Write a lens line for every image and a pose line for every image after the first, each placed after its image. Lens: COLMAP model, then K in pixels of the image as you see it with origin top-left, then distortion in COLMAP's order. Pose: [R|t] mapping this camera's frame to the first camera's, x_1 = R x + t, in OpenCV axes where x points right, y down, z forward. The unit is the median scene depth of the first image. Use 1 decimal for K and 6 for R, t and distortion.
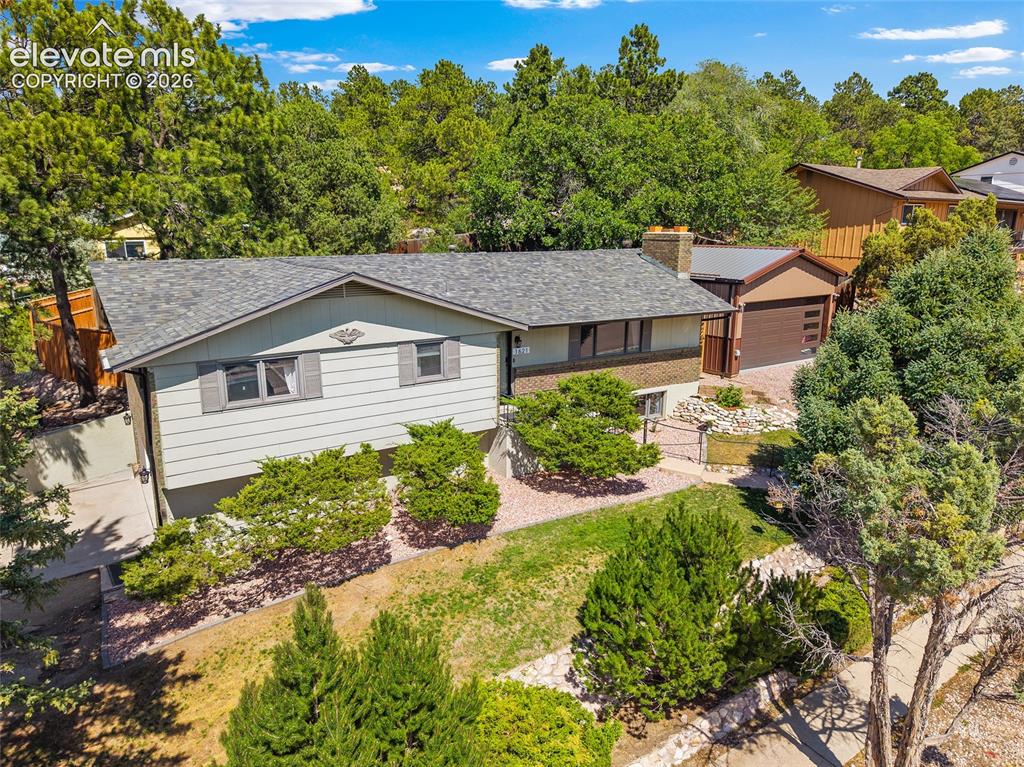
lens RADIAL K [[701.7, 0, 512.0], [0, 701.7, 383.5], [0, 0, 1]] dist [0.001581, 0.000413]
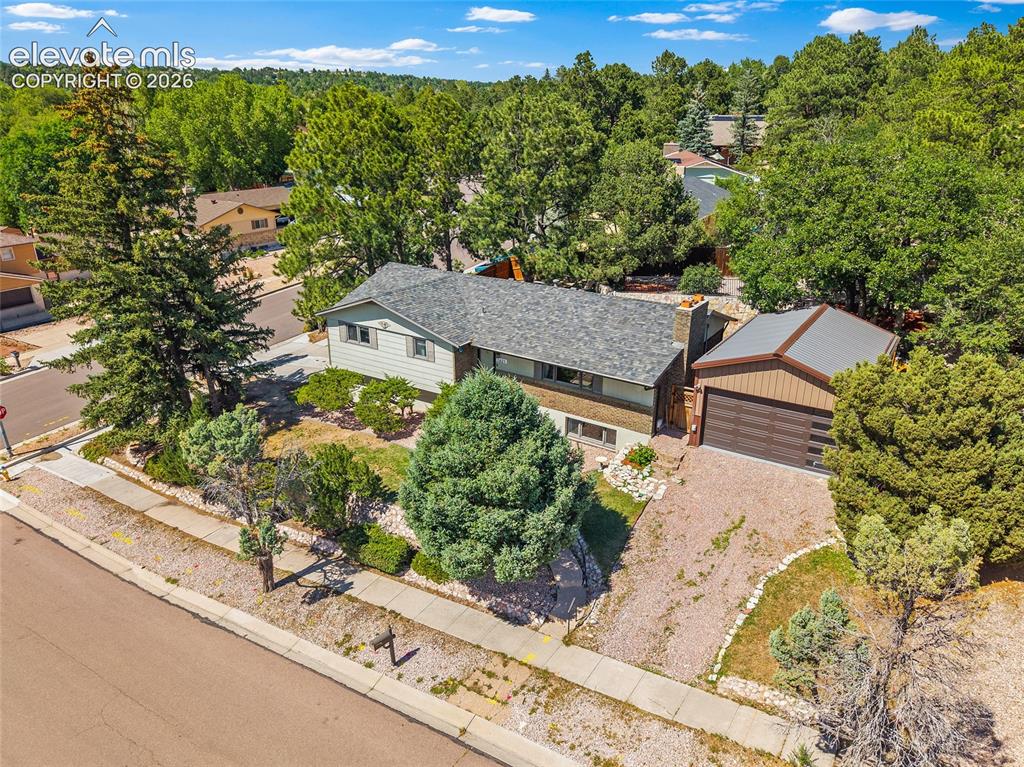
lens RADIAL K [[701.7, 0, 512.0], [0, 701.7, 383.5], [0, 0, 1]] dist [0.001581, 0.000413]
pose [[0.381951, 0.329580, -0.863418, 1.797429], [-0.193983, 0.942029, 0.273774, -0.555925], [0.903595, 0.062920, 0.423742, 0.469712]]
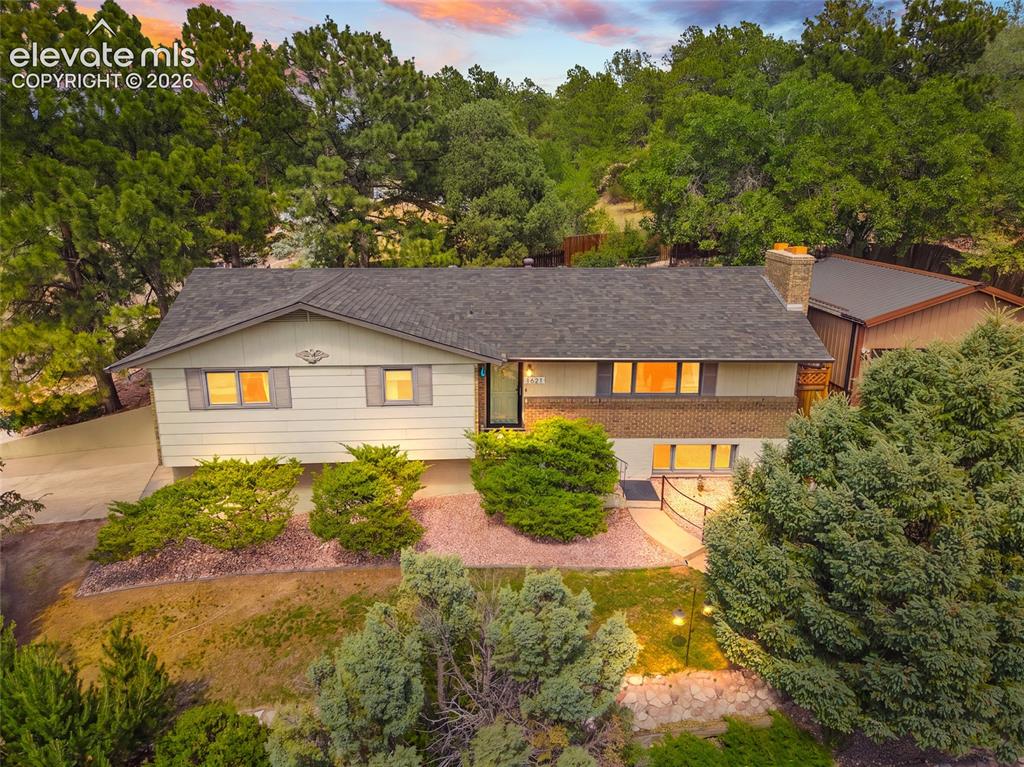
lens RADIAL K [[701.7, 0, 512.0], [0, 701.7, 383.5], [0, 0, 1]] dist [0.001581, 0.000413]
pose [[0.863249, 0.136441, -0.485989, 0.547684], [-0.109859, 0.990481, 0.082938, -0.143370], [0.492679, -0.018206, 0.870021, 0.184739]]
